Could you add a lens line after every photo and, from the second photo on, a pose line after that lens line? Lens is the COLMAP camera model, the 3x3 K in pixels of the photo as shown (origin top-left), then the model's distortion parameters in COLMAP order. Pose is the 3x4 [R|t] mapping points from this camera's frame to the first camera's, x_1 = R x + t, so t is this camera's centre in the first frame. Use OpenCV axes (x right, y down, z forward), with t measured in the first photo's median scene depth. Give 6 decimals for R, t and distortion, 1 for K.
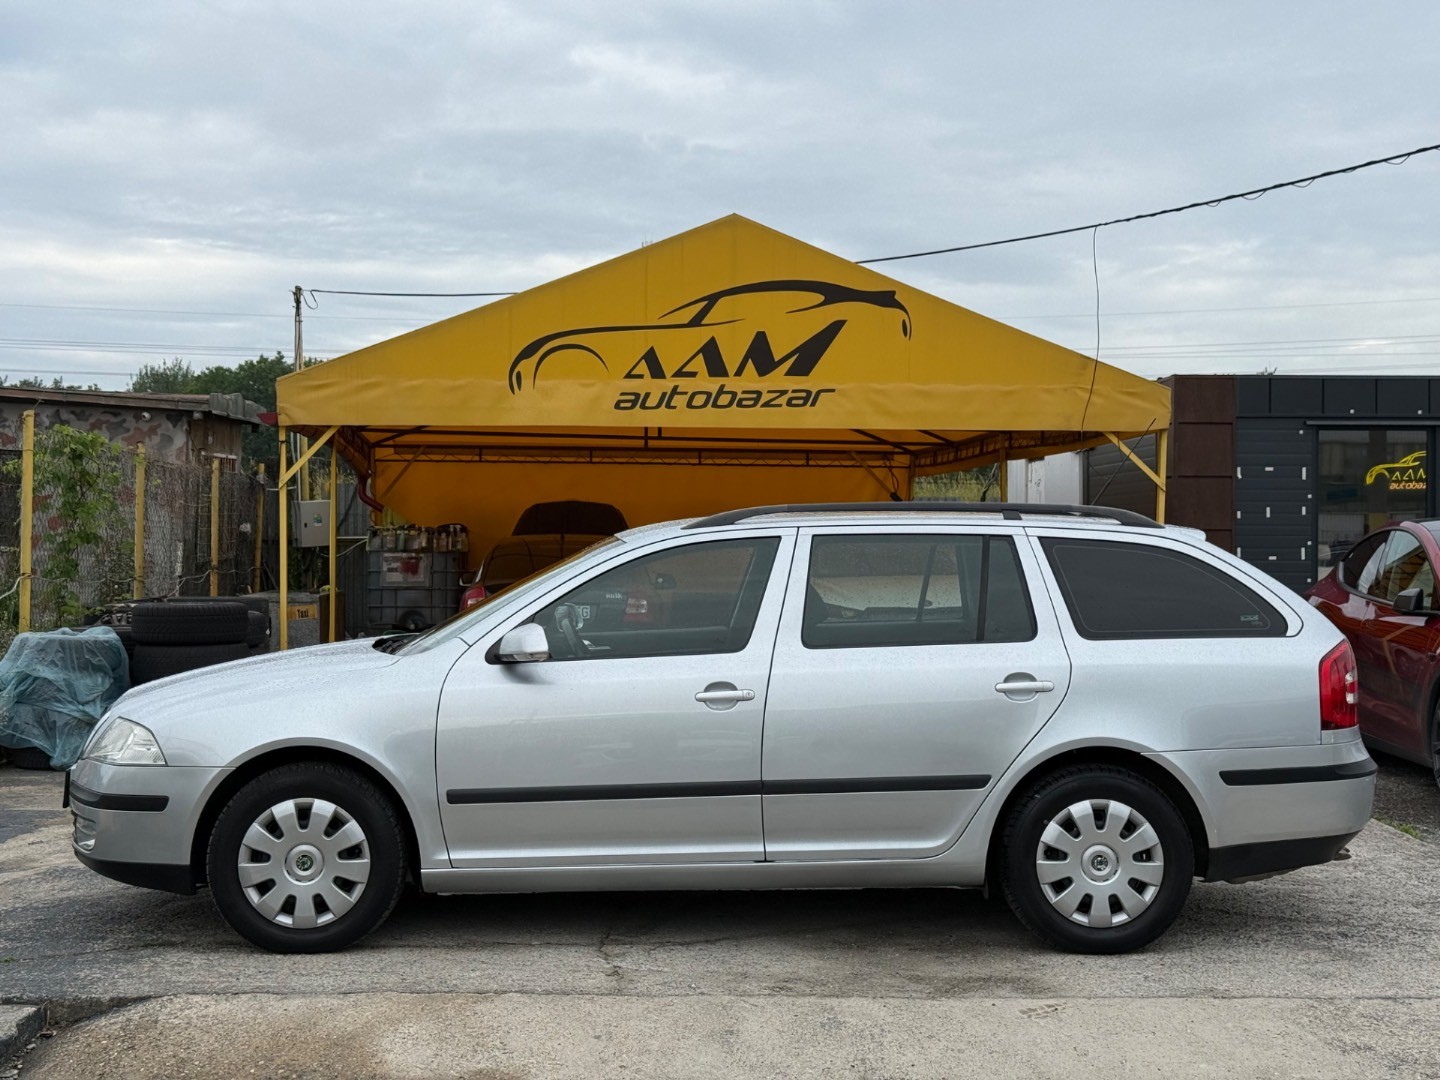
lens RADIAL K [[2006.5, 0, 714.0], [0, 2006.5, 534.8], [0, 0, 1]] dist [0.121258, 0.000000]
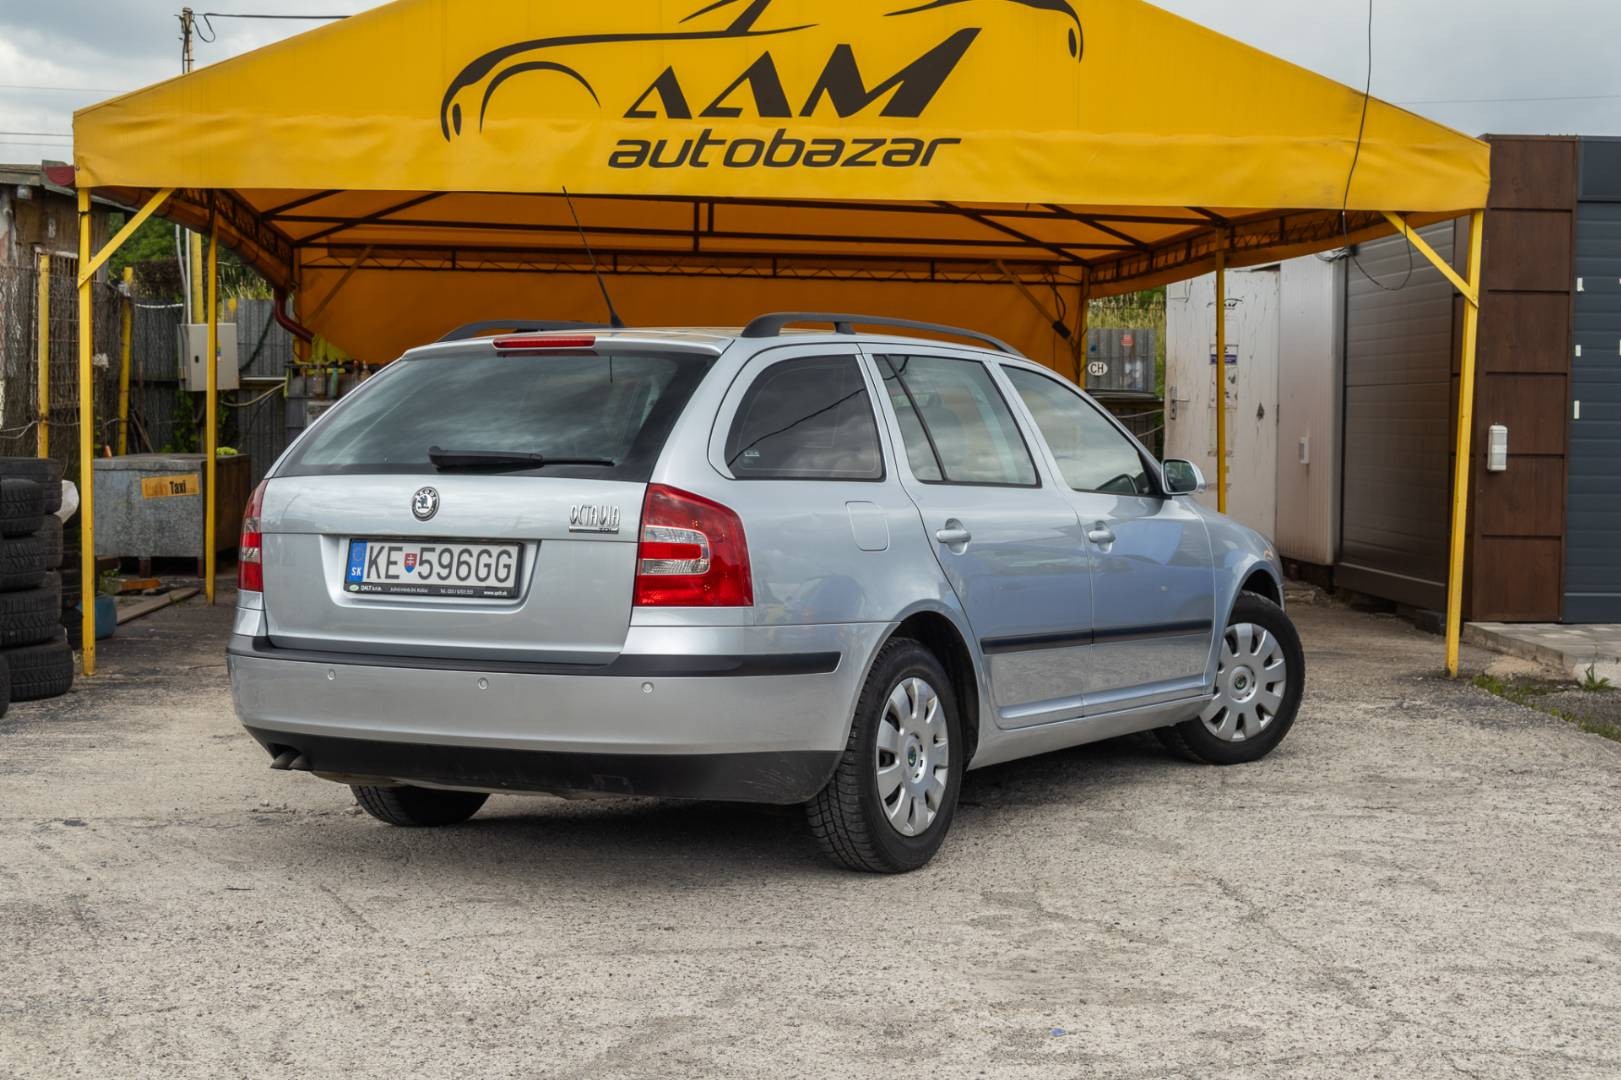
lens RADIAL K [[2614.1, 0, 802.9], [0, 2614.1, 530.1], [0, 0, 1]] dist [-0.001687, 0.000000]
pose [[0.999883, 0.011300, -0.010318, 0.020807], [-0.010755, 0.998622, 0.051363, 0.008454], [0.010884, -0.051246, 0.998627, 0.175698]]
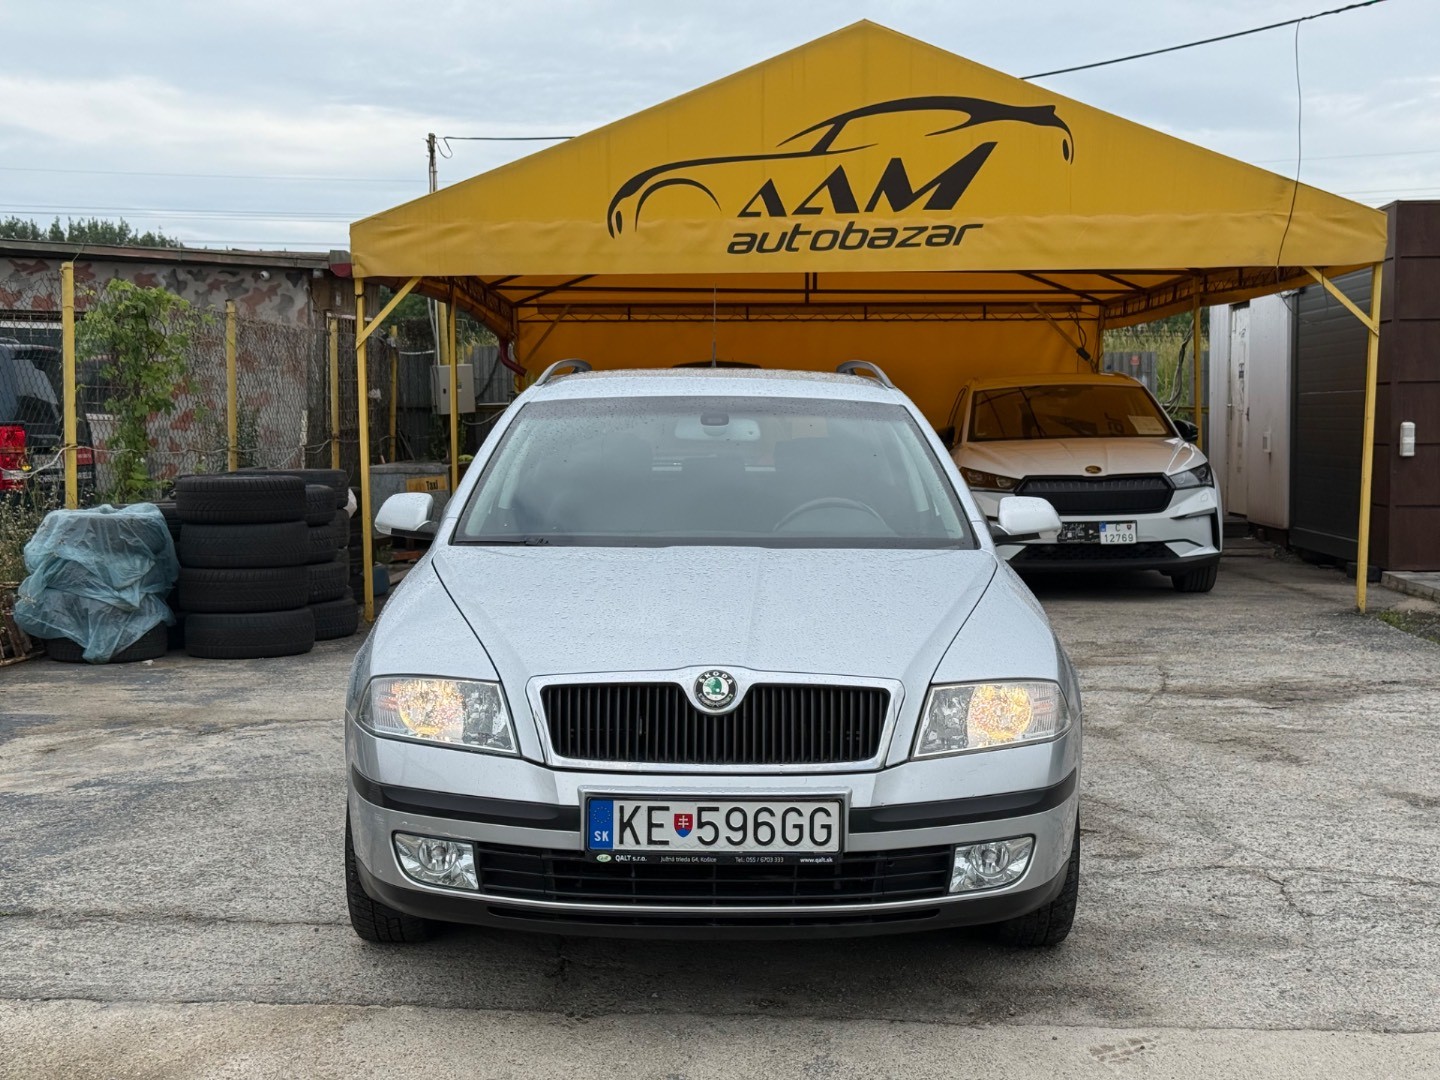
lens RADIAL K [[2006.5, 0, 713.4], [0, 2006.5, 552.6], [0, 0, 1]] dist [0.121258, 0.000000]
pose [[0.993936, -0.002089, -0.109942, 0.040271], [0.010392, 0.997129, 0.075008, 0.001952], [0.109469, -0.075696, 0.991104, 0.118068]]
